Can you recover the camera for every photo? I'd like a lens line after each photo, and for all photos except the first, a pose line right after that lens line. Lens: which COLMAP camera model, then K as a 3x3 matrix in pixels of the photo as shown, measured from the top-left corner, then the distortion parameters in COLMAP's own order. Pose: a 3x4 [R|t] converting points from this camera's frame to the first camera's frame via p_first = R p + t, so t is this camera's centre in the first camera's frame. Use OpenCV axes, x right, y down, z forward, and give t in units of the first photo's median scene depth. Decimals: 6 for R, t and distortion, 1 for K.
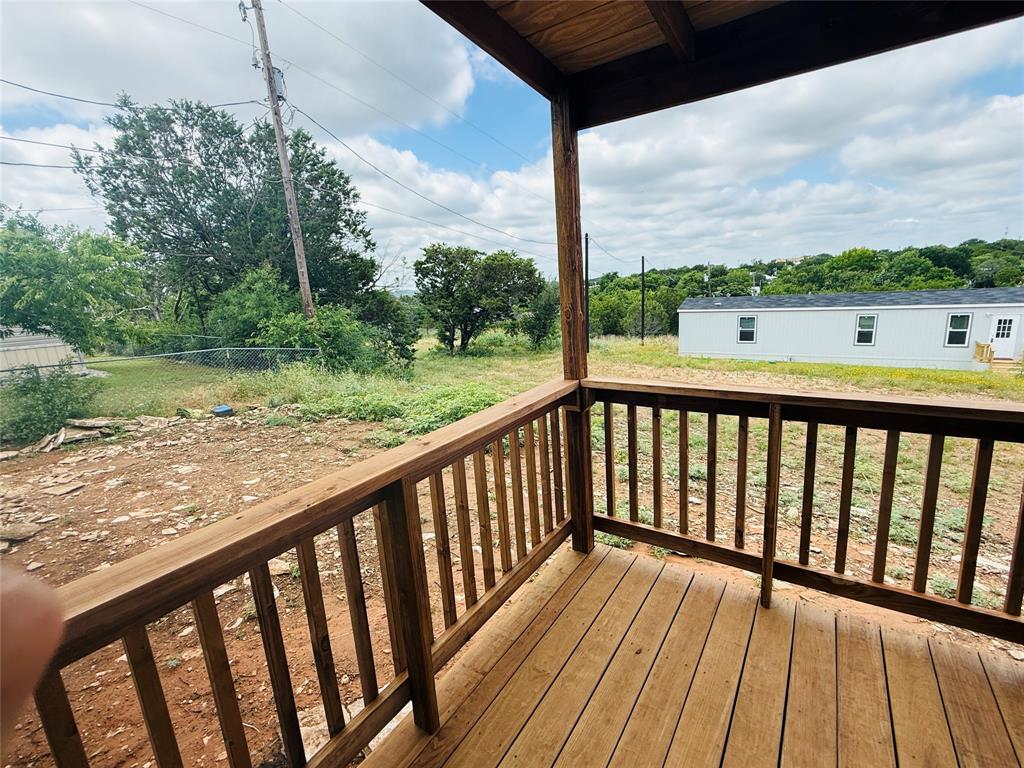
lens RADIAL K [[454.3, 0, 512.5], [0, 454.3, 381.9], [0, 0, 1]] dist [0.002924, -0.002332]
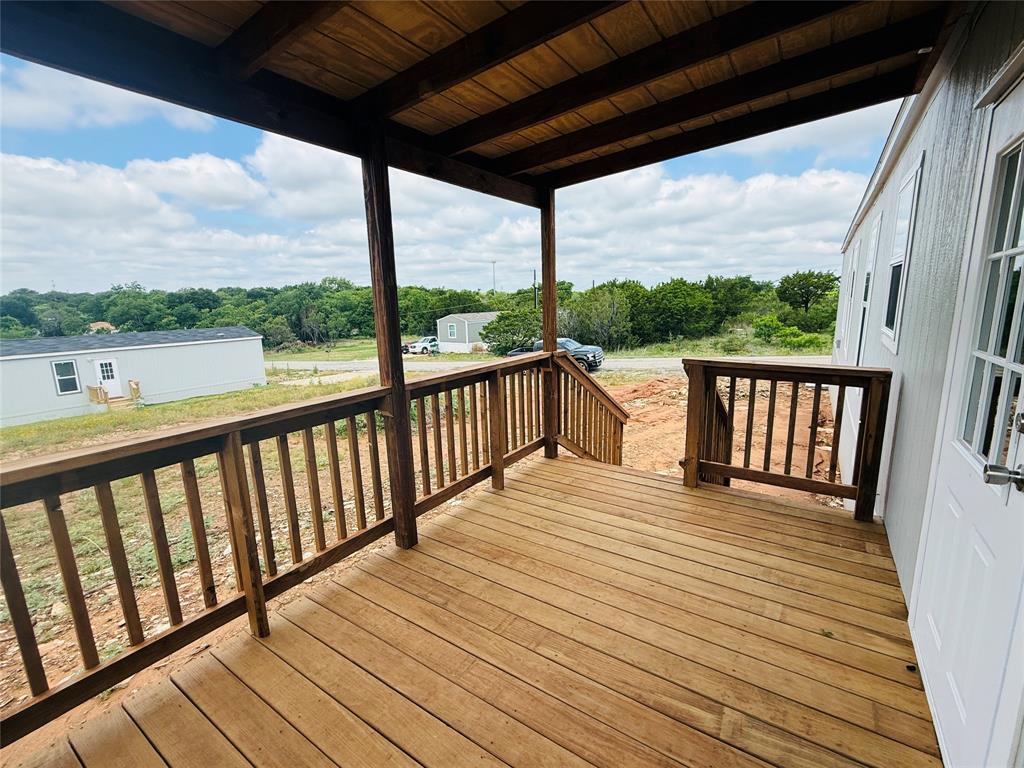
lens RADIAL K [[454.3, 0, 512.7], [0, 454.3, 386.5], [0, 0, 1]] dist [0.002924, -0.002332]
pose [[-0.017064, -0.129849, 0.991387, -0.108518], [0.224702, 0.965670, 0.130348, -0.011929], [-0.974278, 0.224991, 0.012699, 0.101481]]
